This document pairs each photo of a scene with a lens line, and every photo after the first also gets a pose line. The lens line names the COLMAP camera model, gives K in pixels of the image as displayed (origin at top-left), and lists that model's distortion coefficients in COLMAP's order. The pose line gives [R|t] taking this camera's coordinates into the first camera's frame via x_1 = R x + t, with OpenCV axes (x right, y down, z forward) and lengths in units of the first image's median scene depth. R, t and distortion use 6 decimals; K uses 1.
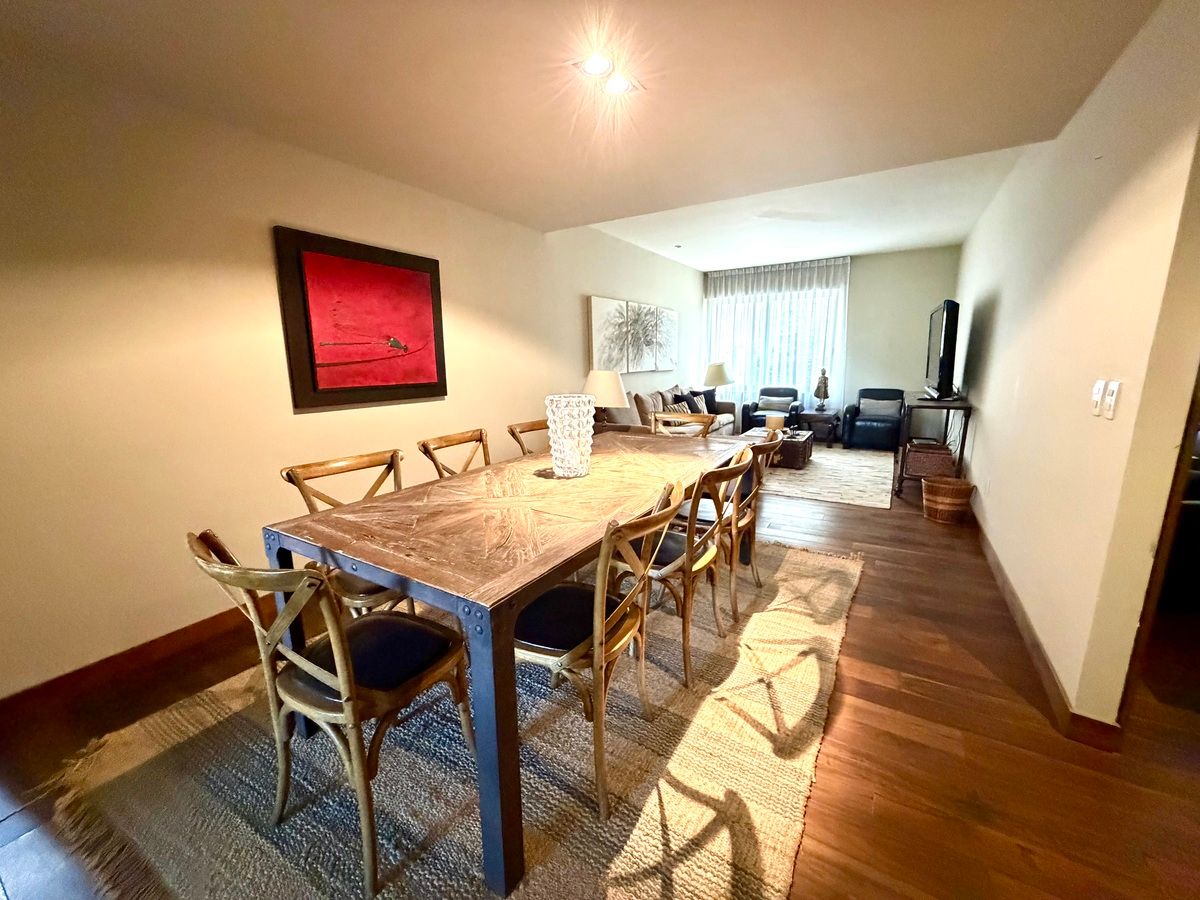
lens RADIAL K [[479.8, 0, 596.4], [0, 479.8, 450.2], [0, 0, 1]] dist [0.003121, -0.000084]
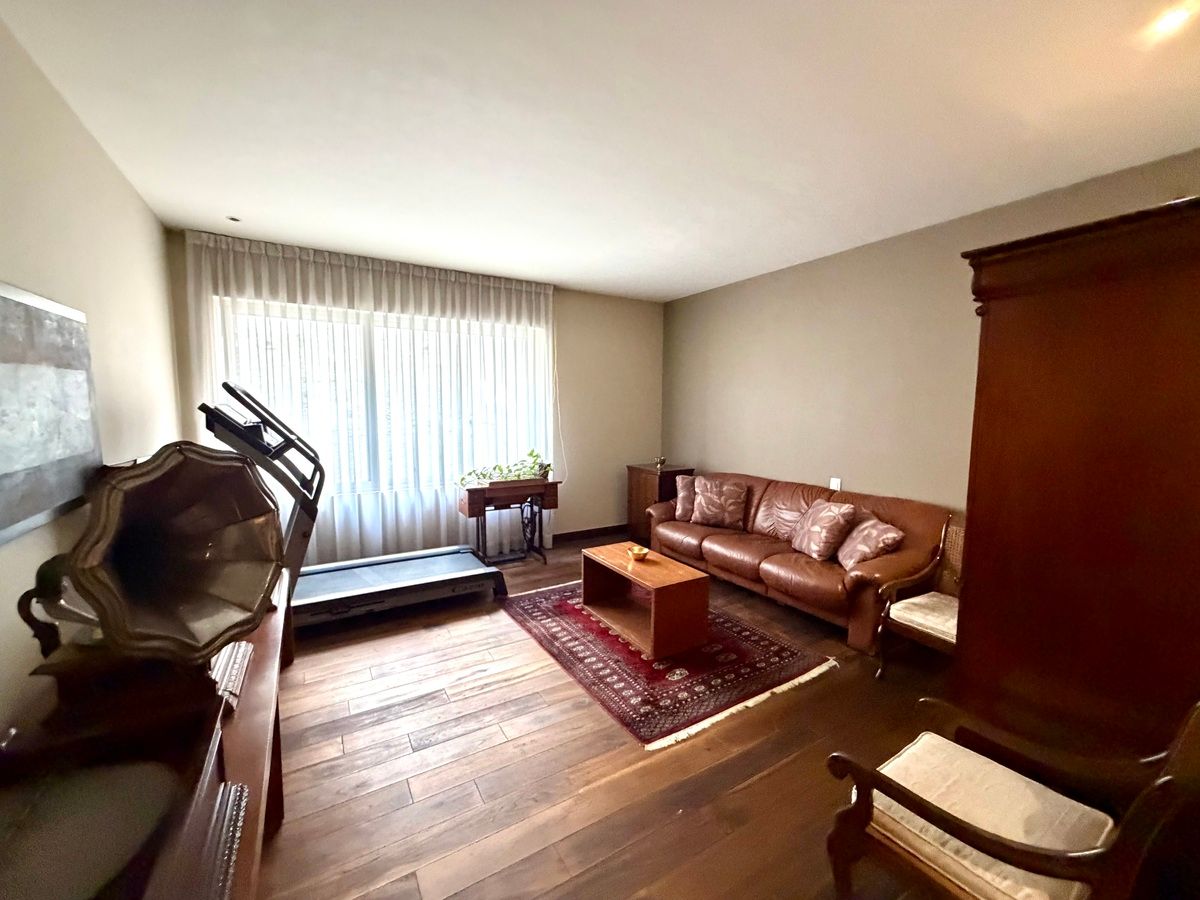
lens RADIAL K [[479.8, 0, 596.4], [0, 479.8, 450.2], [0, 0, 1]] dist [0.003121, -0.000084]
pose [[0.458249, -0.066143, 0.886360, -0.077956], [0.159273, 0.987196, -0.008676, -0.154520], [-0.874437, 0.145149, 0.462916, 0.668327]]
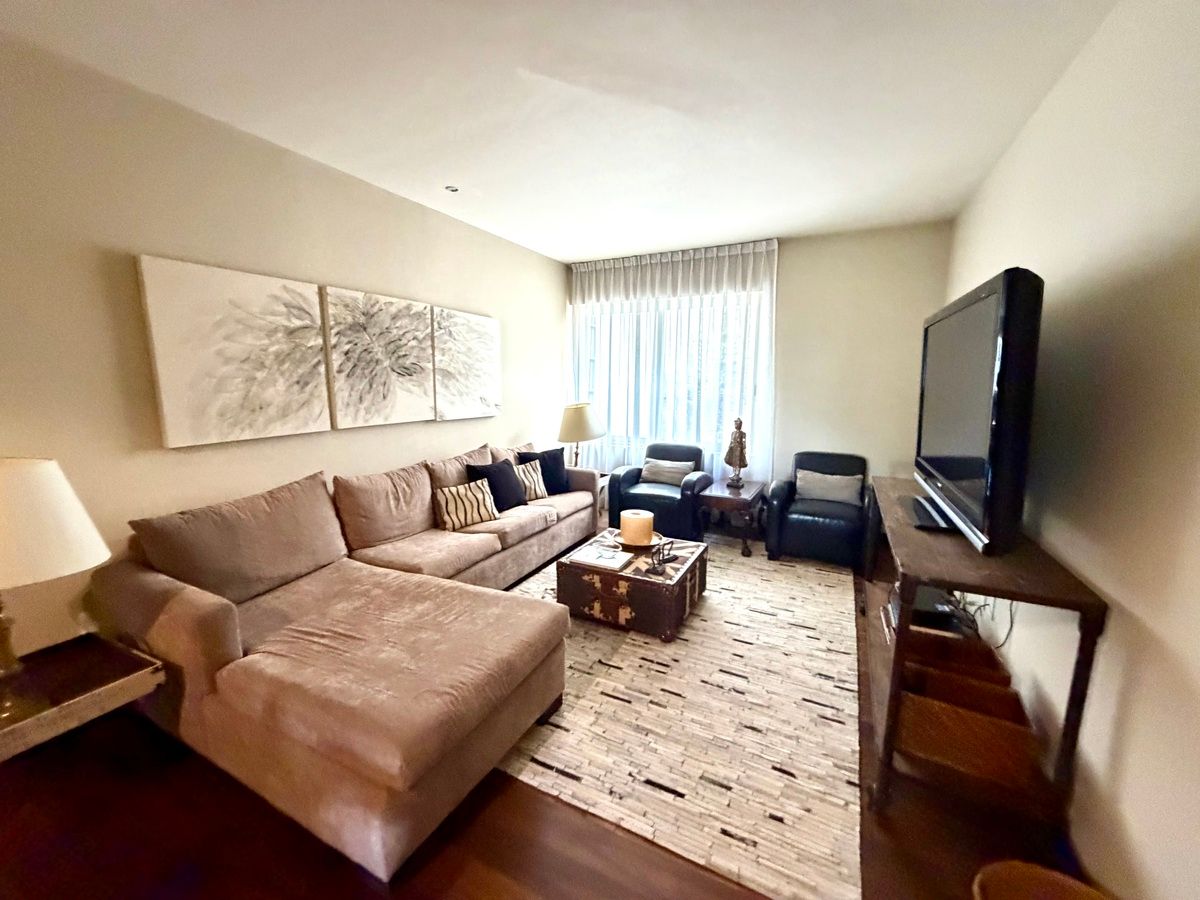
lens RADIAL K [[479.8, 0, 596.4], [0, 479.8, 450.2], [0, 0, 1]] dist [0.003121, -0.000084]
pose [[0.996897, 0.008873, 0.078210, 0.252533], [-0.004878, 0.998680, -0.051132, -0.100298], [-0.078561, 0.050592, 0.995625, 0.421057]]
